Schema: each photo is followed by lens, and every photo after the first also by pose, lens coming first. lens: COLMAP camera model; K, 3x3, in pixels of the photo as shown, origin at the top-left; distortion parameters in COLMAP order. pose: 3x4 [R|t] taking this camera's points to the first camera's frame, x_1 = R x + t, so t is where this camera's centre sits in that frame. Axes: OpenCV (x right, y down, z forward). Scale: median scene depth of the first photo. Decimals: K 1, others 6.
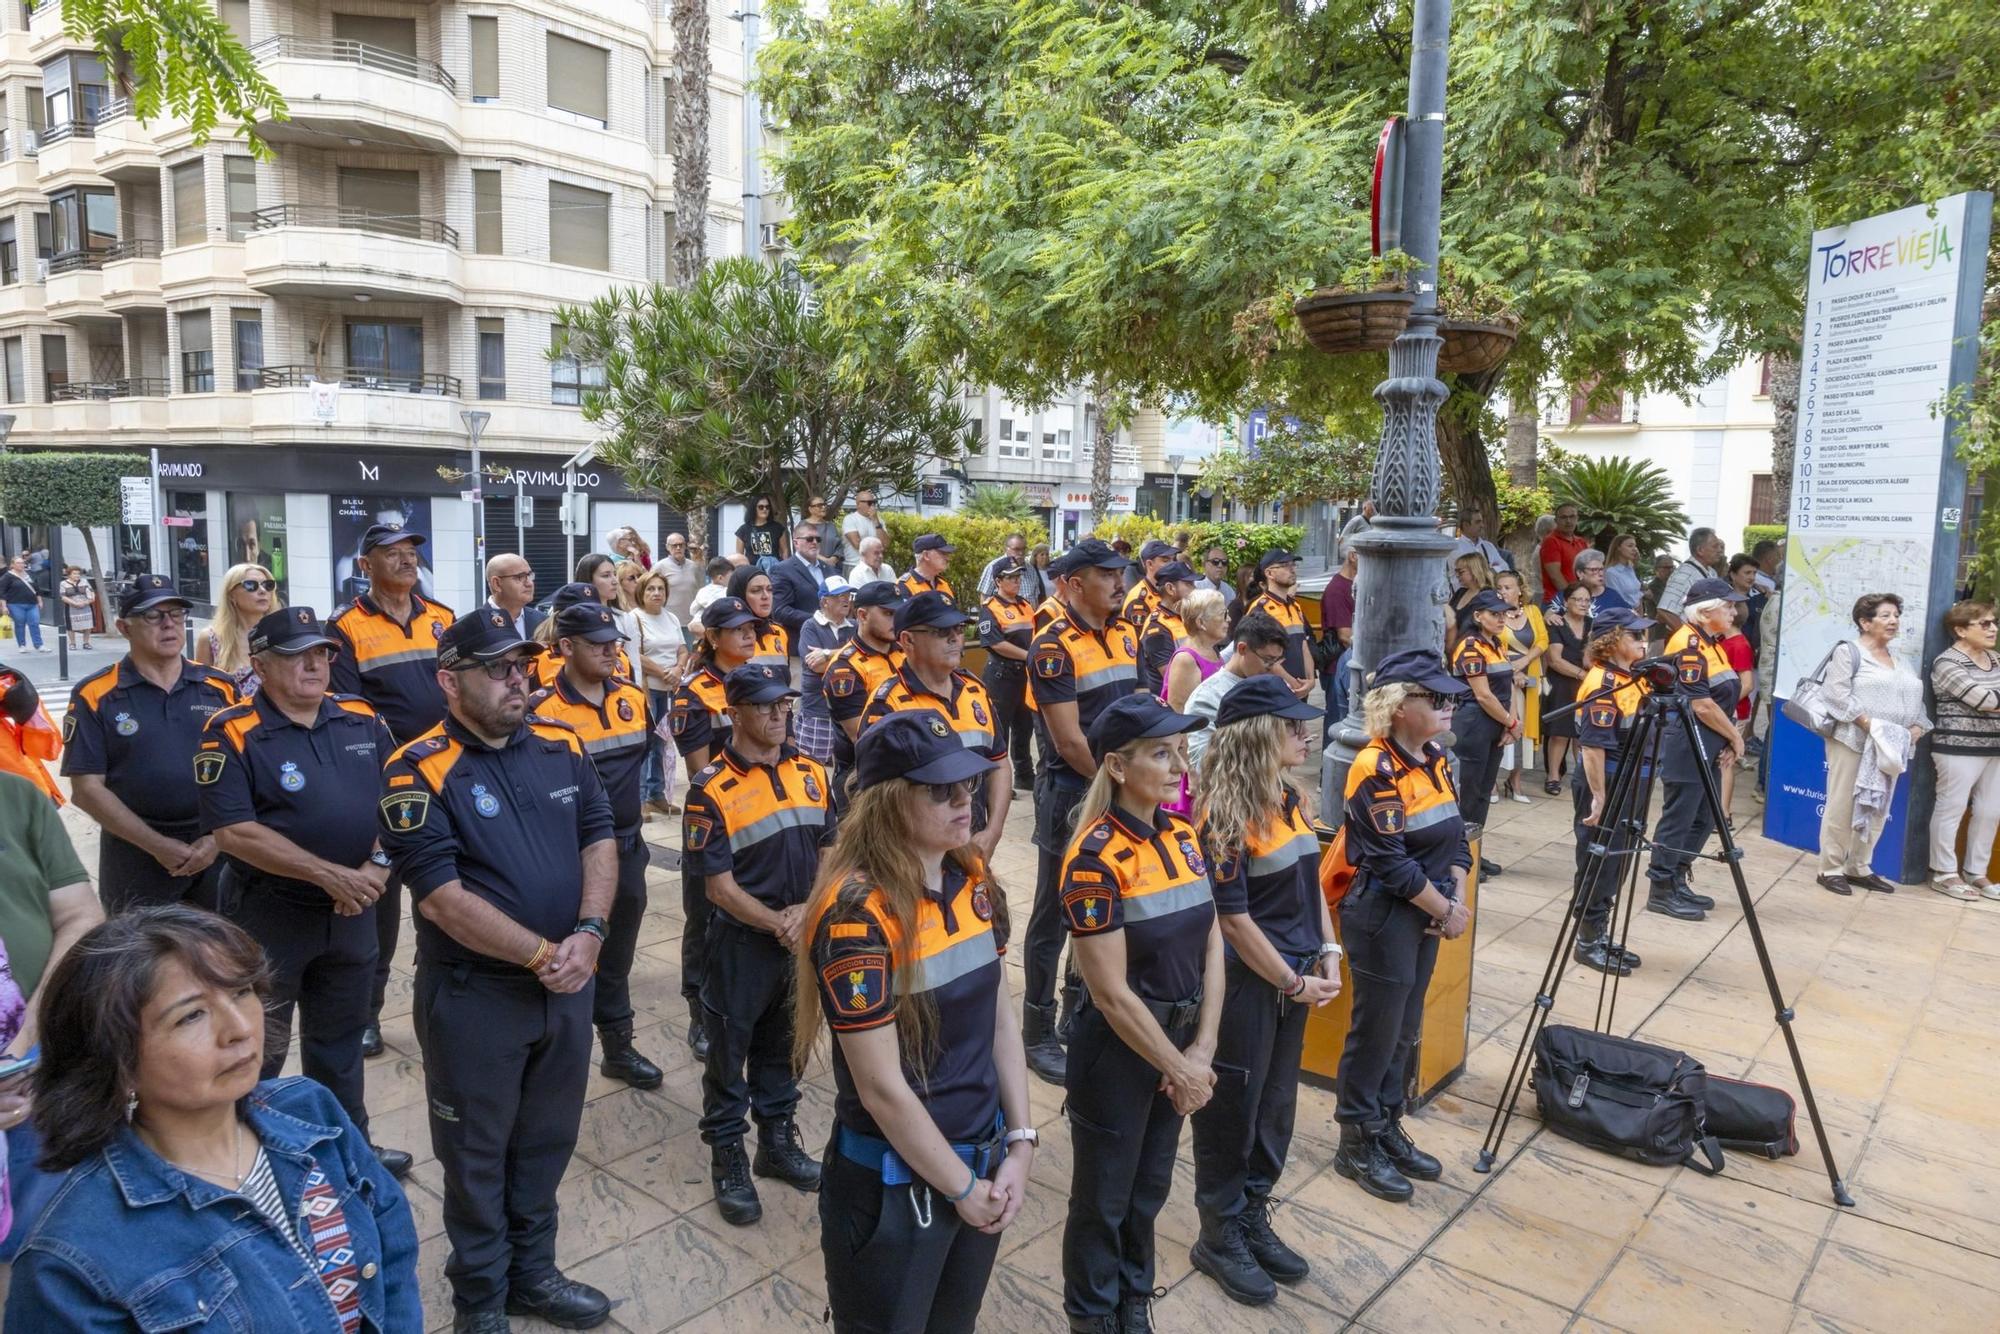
lens RADIAL K [[1333.9, 0, 1000.6], [0, 1333.9, 674.9], [0, 0, 1]] dist [-0.003040, 0.007762]
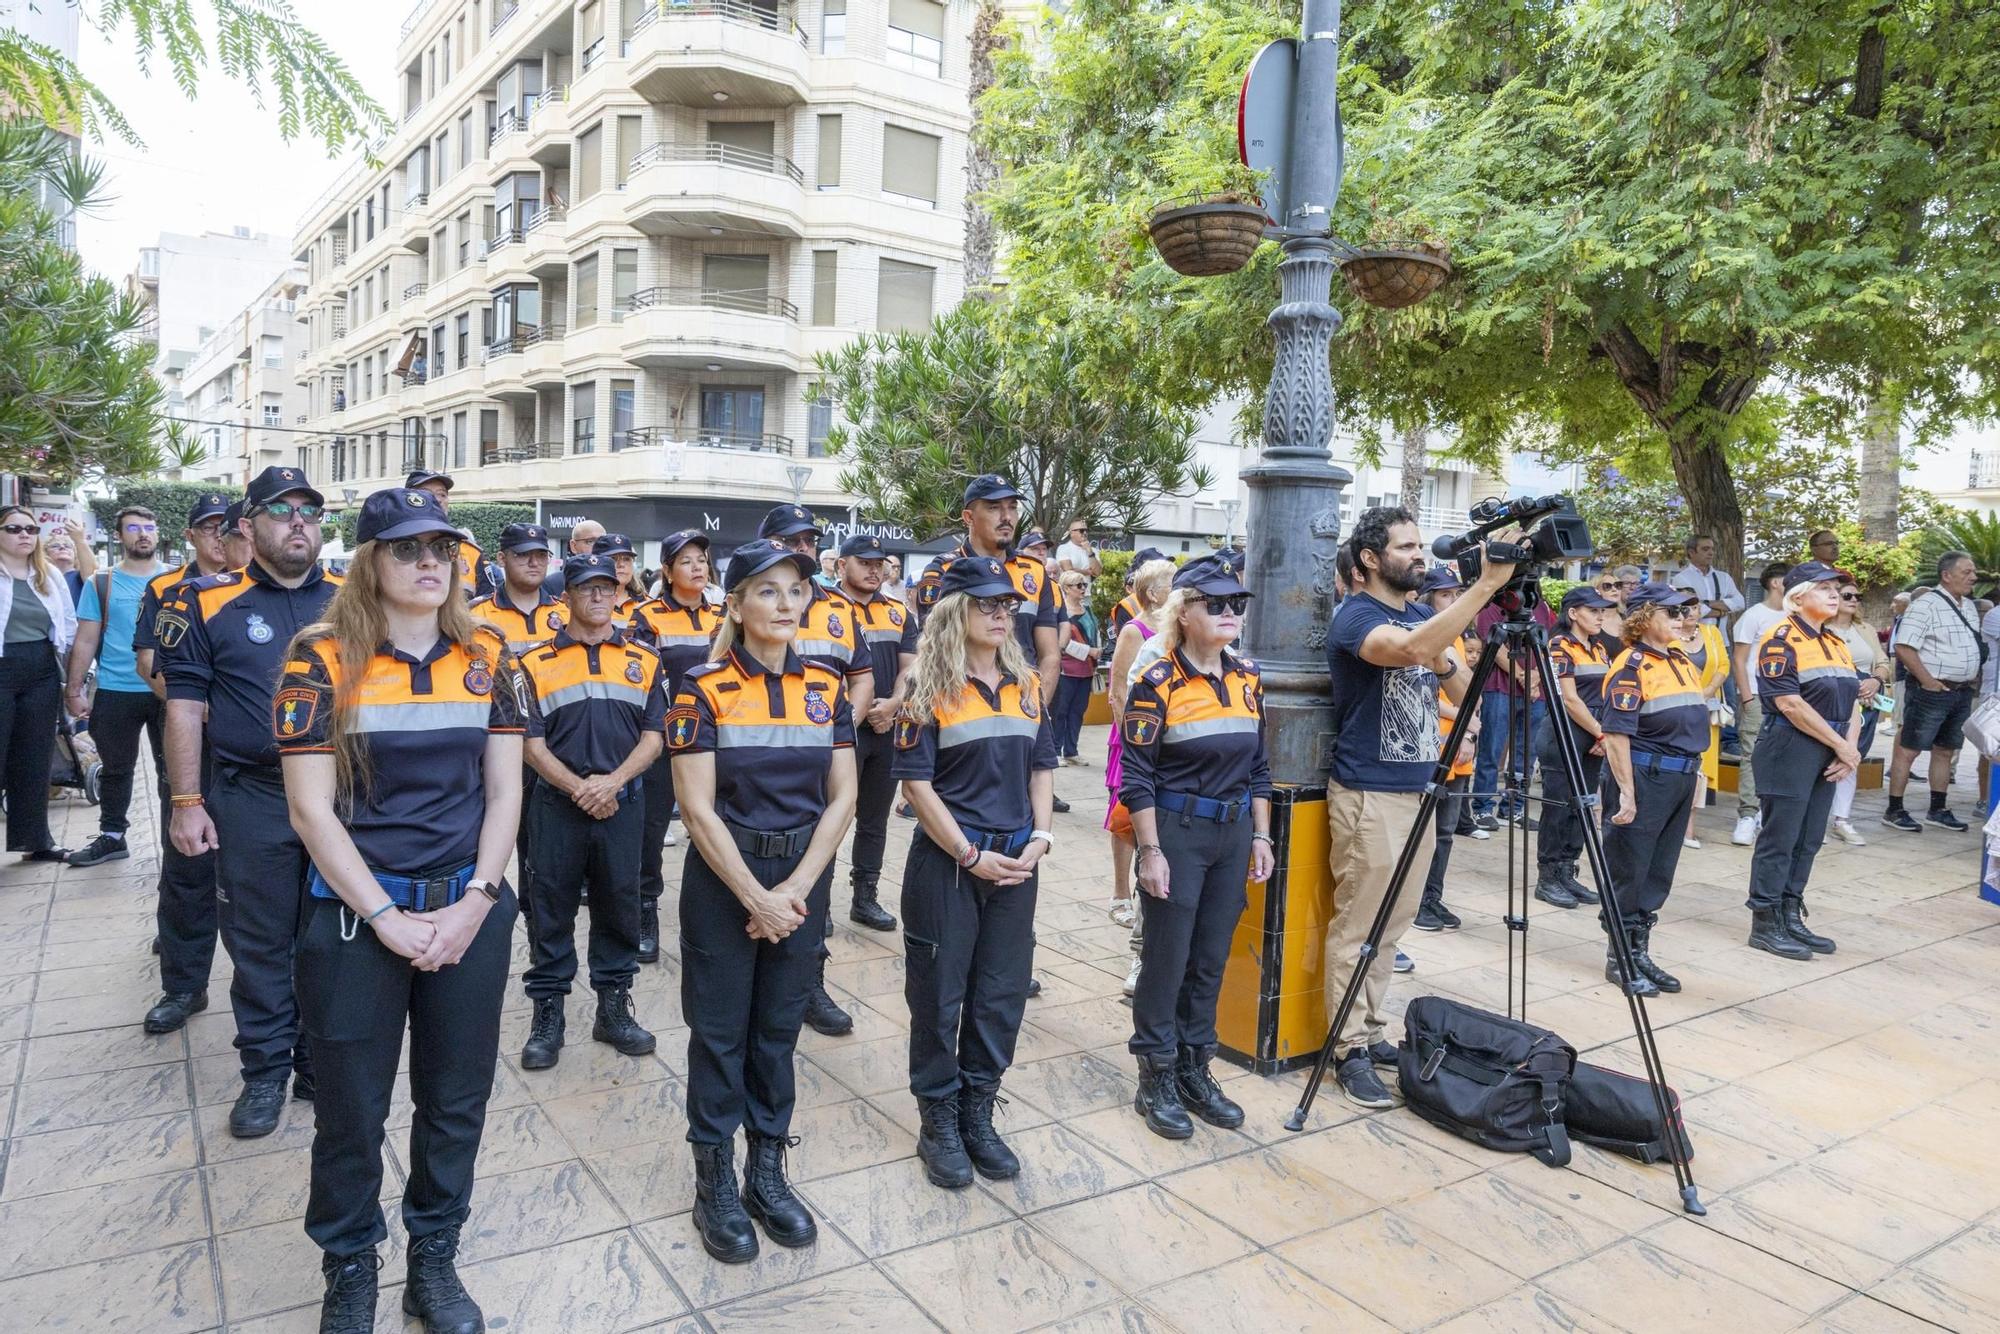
lens RADIAL K [[1333.9, 0, 993.2], [0, 1333.9, 673.7], [0, 0, 1]] dist [-0.003040, 0.007762]
pose [[0.961092, 0.038984, -0.273464, 0.096312], [-0.055041, 0.997166, -0.051290, 0.027647], [0.270690, 0.064346, 0.960514, 0.007842]]
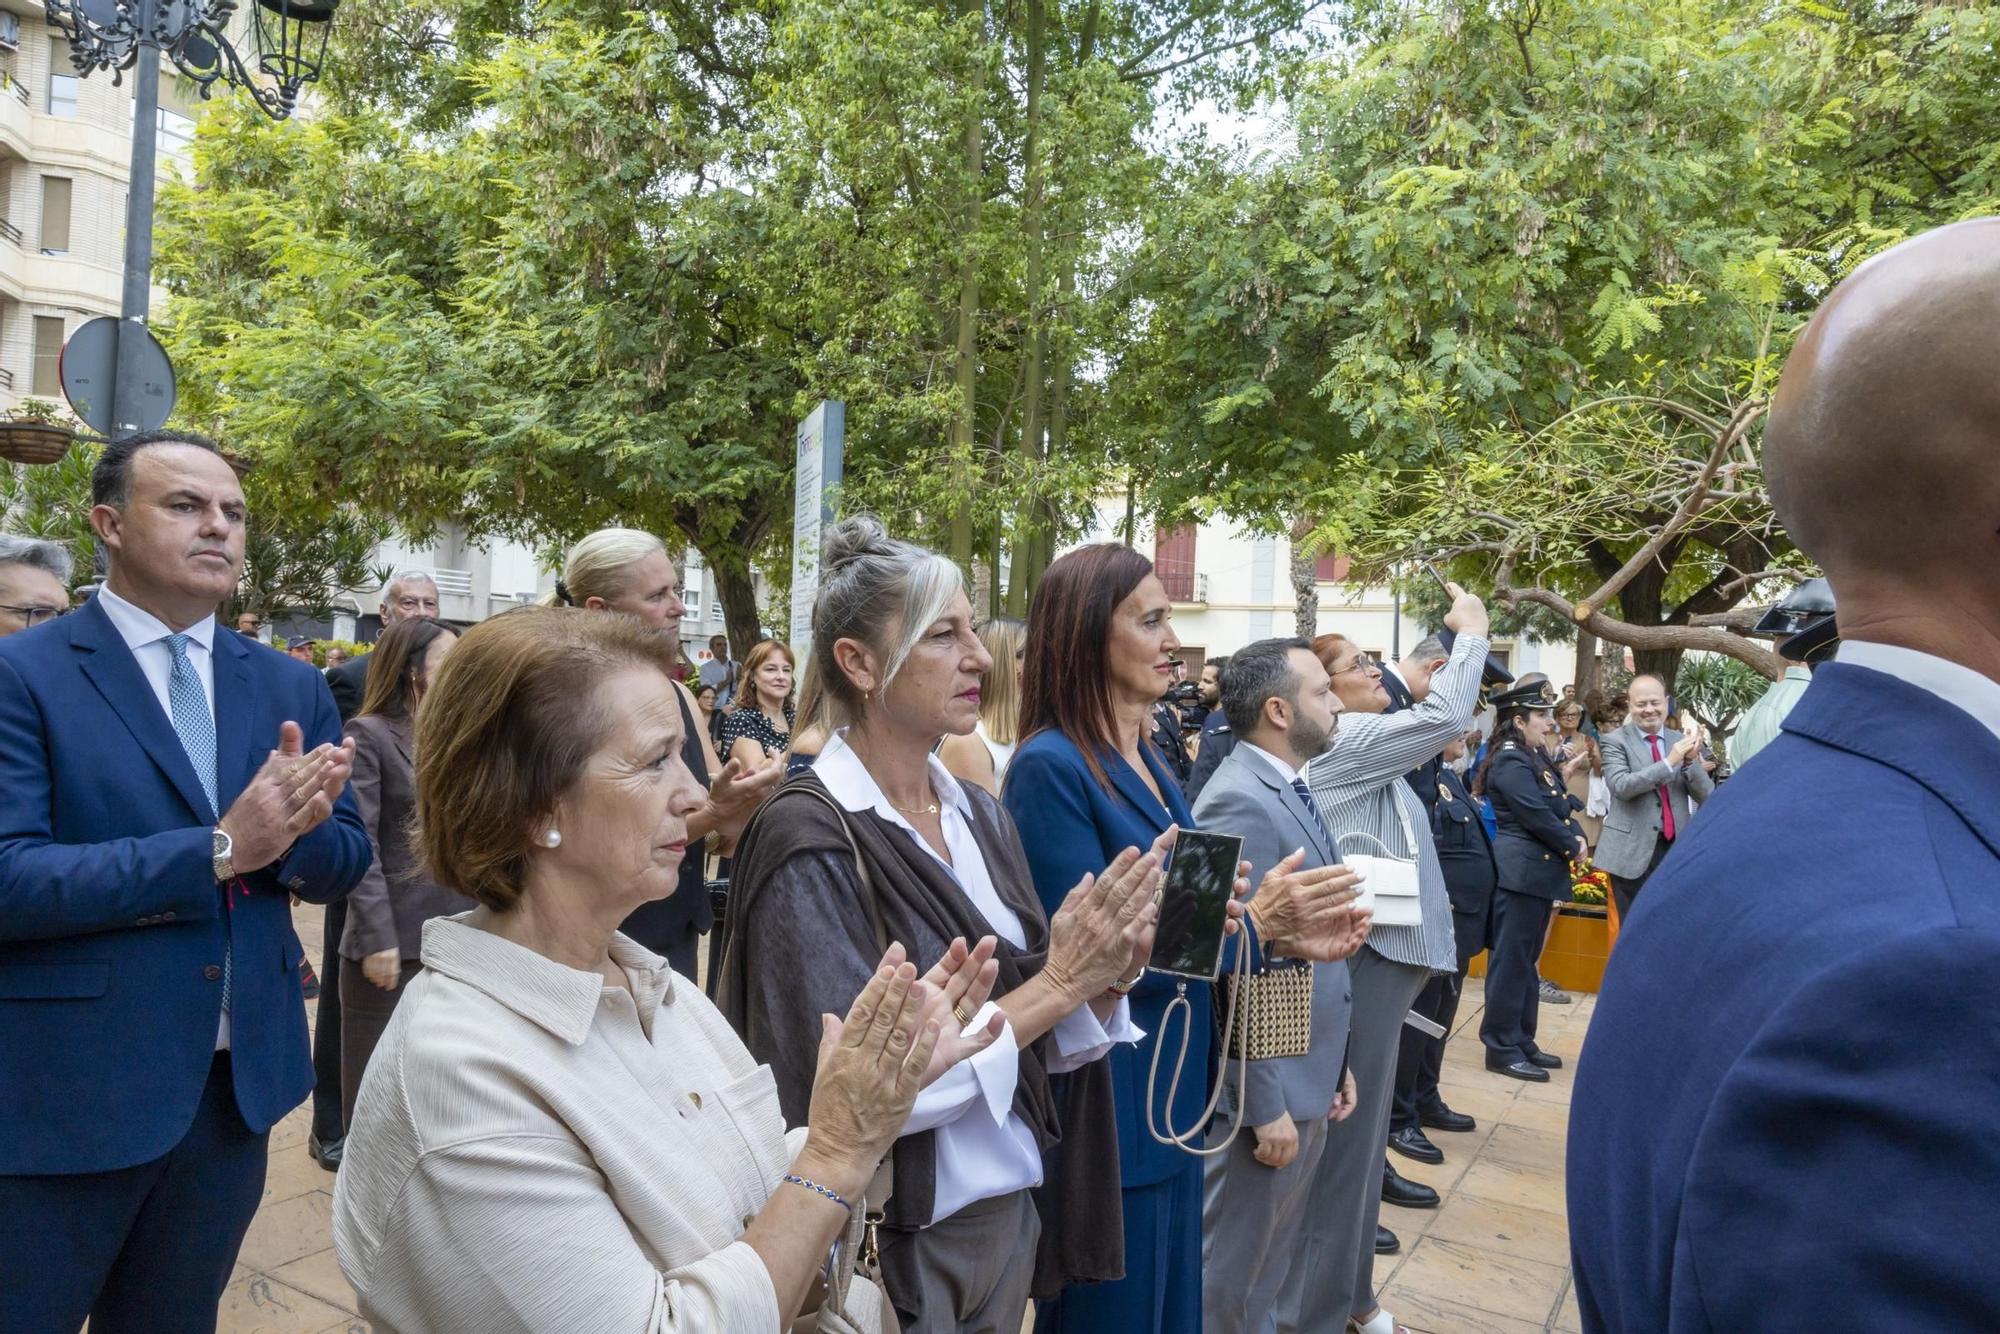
lens RADIAL K [[1333.9, 0, 1000.7], [0, 1333.9, 670.0], [0, 0, 1]] dist [-0.003040, 0.007762]
pose [[0.985251, 0.024334, 0.169374, 0.269023], [-0.001354, 0.990914, -0.134487, 0.047149], [-0.171107, 0.132275, 0.976333, -0.154958]]
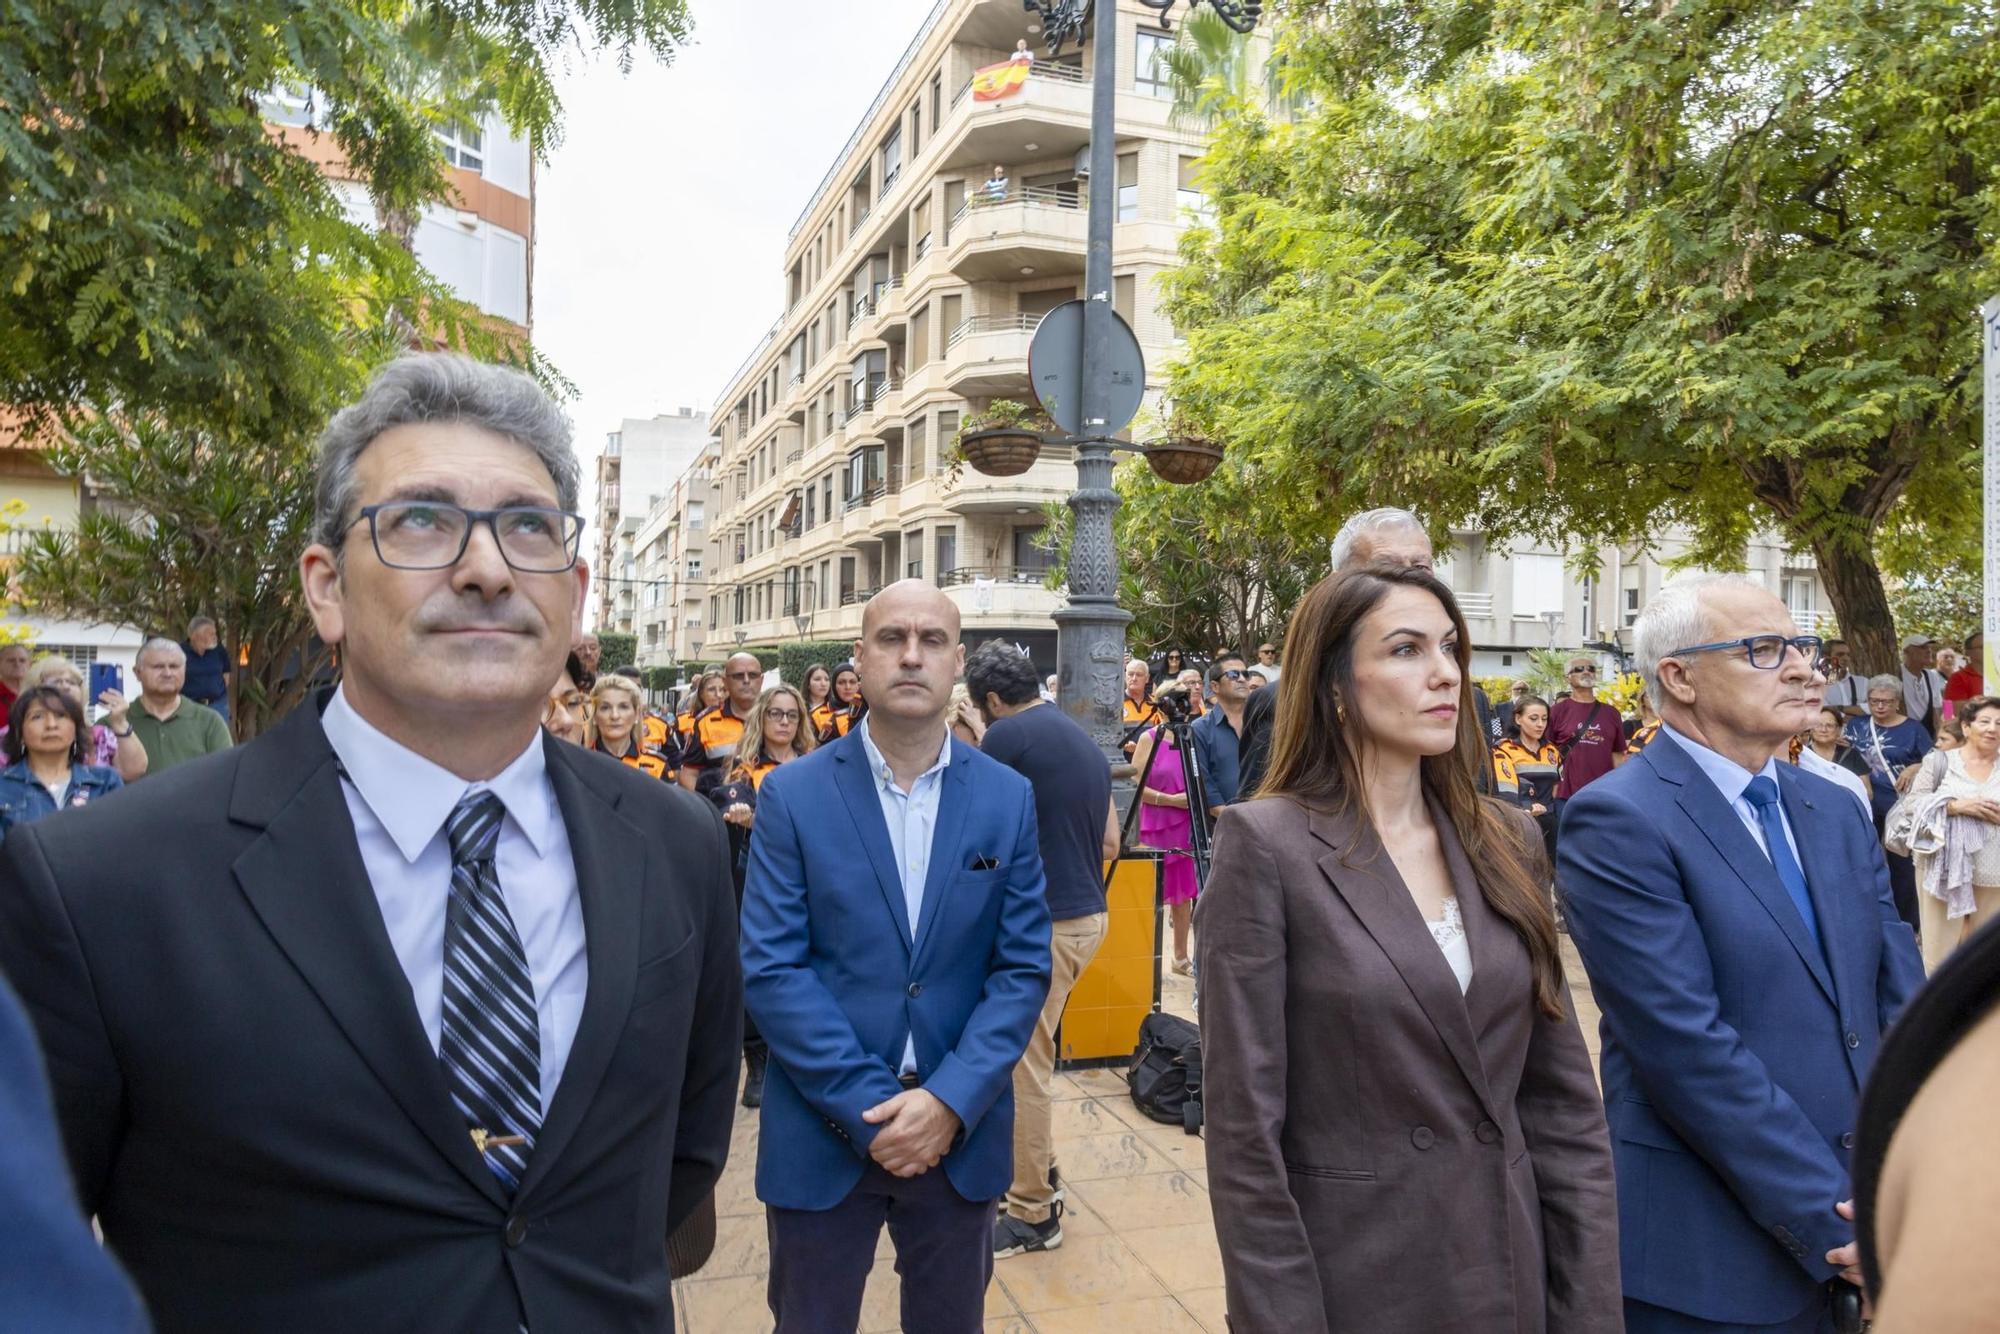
lens RADIAL K [[1333.9, 0, 991.8], [0, 1333.9, 684.3], [0, 0, 1]] dist [-0.003040, 0.007762]
pose [[0.842783, -0.005540, -0.538225, 0.241806], [-0.068175, 0.990795, -0.116952, 0.032023], [0.533918, 0.135259, 0.834648, -0.027771]]
